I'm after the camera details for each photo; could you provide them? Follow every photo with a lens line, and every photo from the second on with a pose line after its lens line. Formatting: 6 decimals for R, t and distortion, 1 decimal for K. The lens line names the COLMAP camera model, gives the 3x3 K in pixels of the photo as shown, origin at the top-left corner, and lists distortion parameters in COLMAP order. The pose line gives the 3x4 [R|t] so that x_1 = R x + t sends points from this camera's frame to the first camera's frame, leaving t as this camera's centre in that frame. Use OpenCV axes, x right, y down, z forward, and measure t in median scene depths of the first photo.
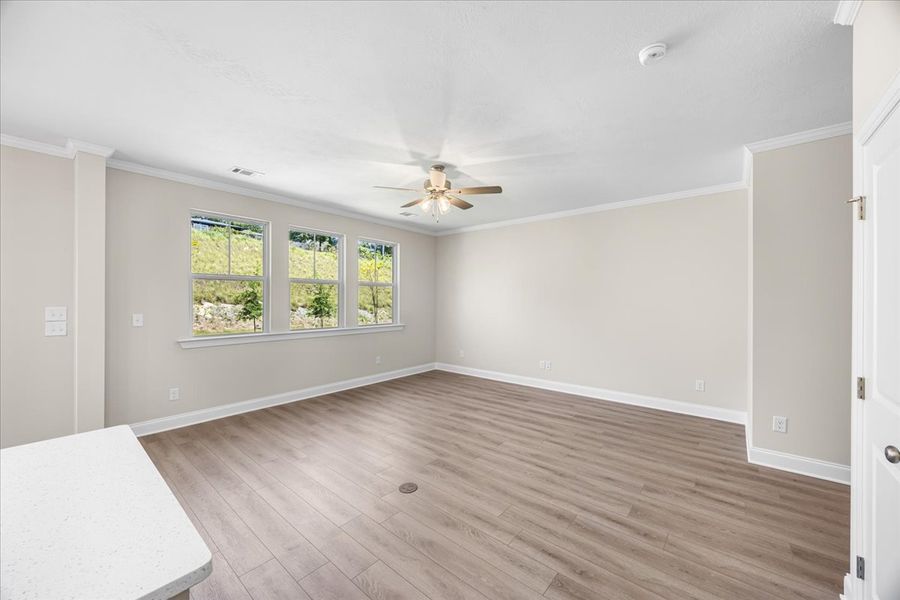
lens RADIAL K [[341.4, 0, 451.1], [0, 341.4, 299.6], [0, 0, 1]] dist [0.000276, -0.000135]
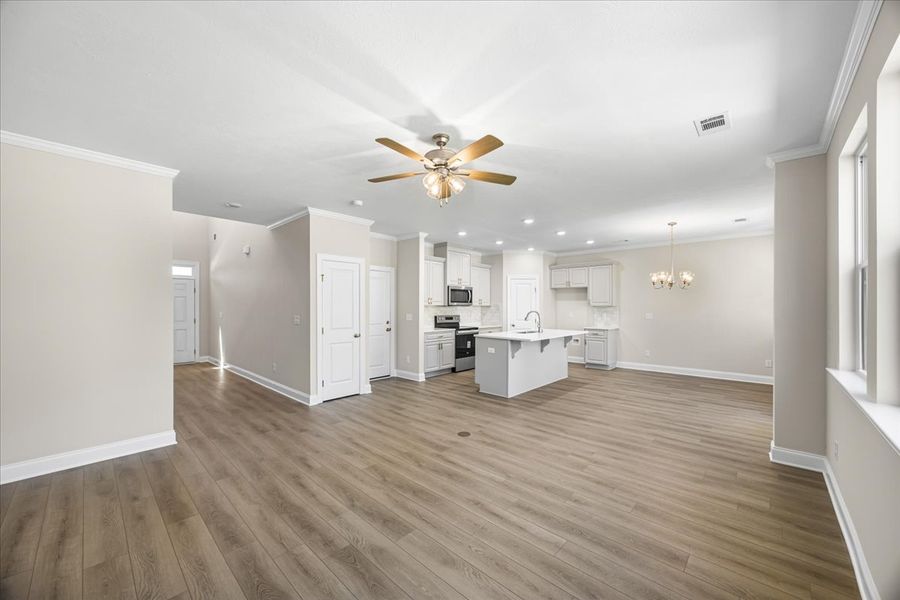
lens RADIAL K [[341.4, 0, 450.8], [0, 341.4, 304.1], [0, 0, 1]] dist [0.000276, -0.000135]
pose [[-0.998457, -0.000924, 0.055525, -0.112477], [-0.001158, 0.999991, -0.004185, 0.001812], [-0.055520, -0.004243, -0.998449, 1.864885]]
